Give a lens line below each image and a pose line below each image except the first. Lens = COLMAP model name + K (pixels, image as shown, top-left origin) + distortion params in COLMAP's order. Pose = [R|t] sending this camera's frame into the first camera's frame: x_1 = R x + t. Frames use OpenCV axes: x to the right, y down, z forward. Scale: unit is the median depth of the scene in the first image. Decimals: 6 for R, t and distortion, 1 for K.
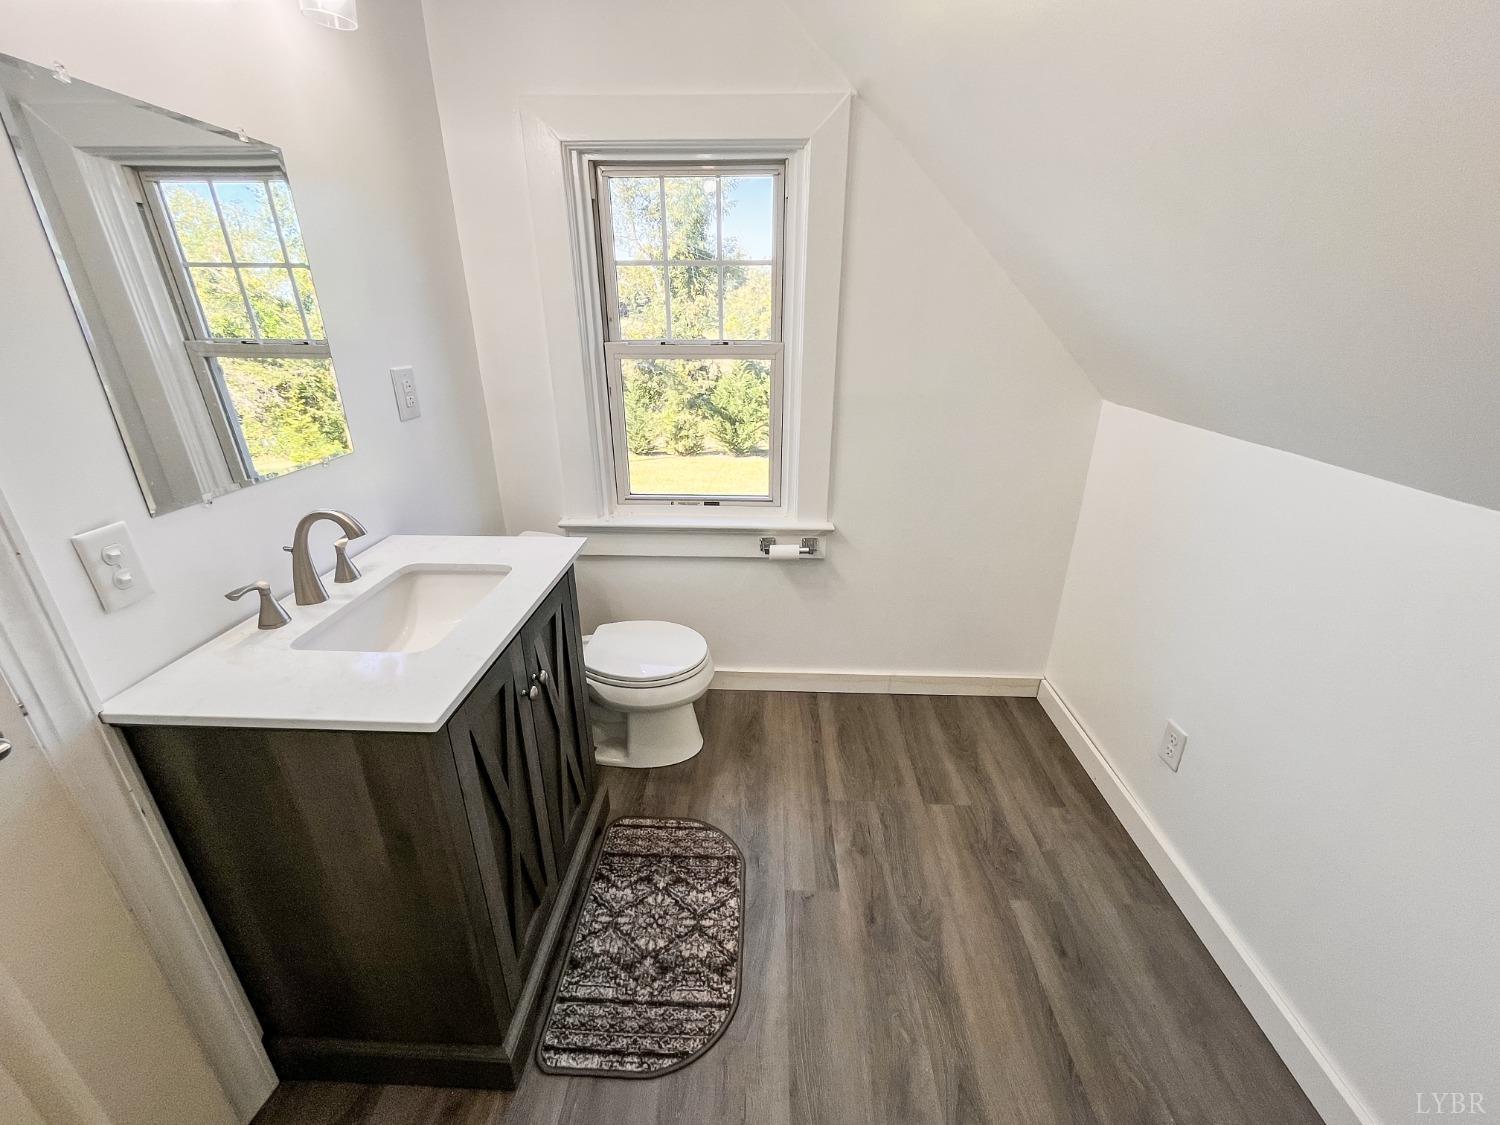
lens RADIAL K [[611.4, 0, 750.1], [0, 611.4, 562.6], [0, 0, 1]] dist [-0.003979, -0.000111]
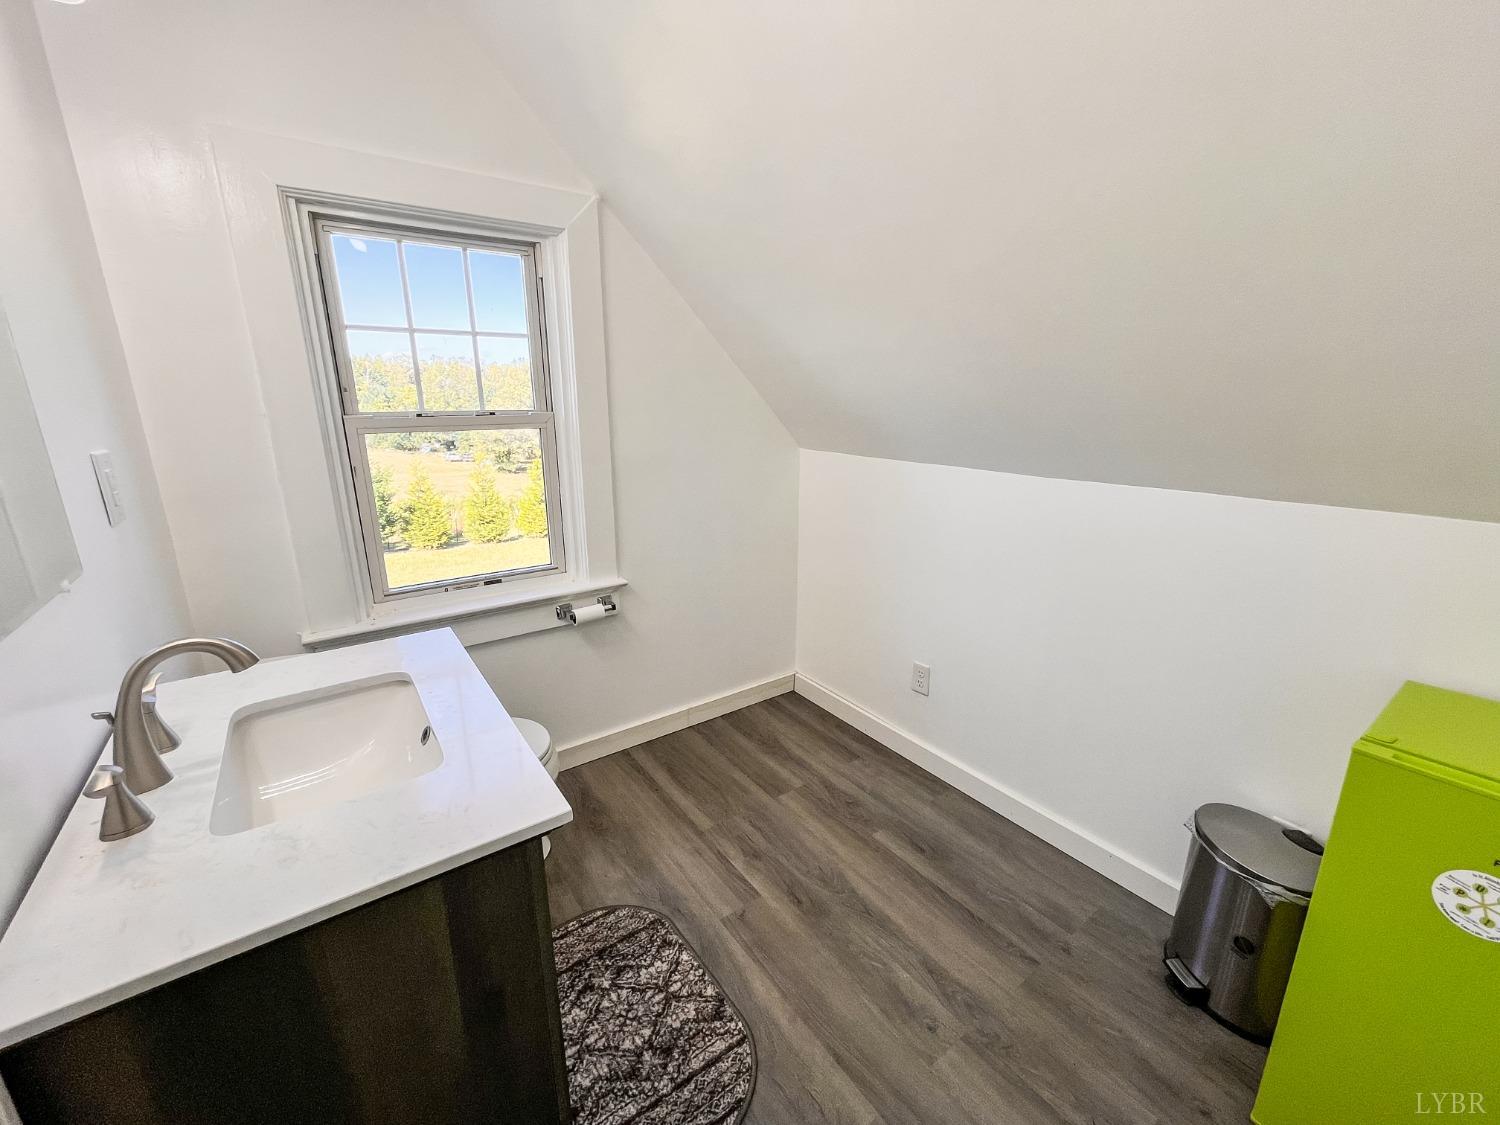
lens RADIAL K [[611.4, 0, 749.5], [0, 611.4, 562.0], [0, 0, 1]] dist [-0.003979, -0.000111]
pose [[0.790182, -0.164095, 0.590495, -0.377283], [0.232668, 0.971678, -0.041326, 0.003749], [-0.566990, 0.170044, 0.805982, 0.036778]]
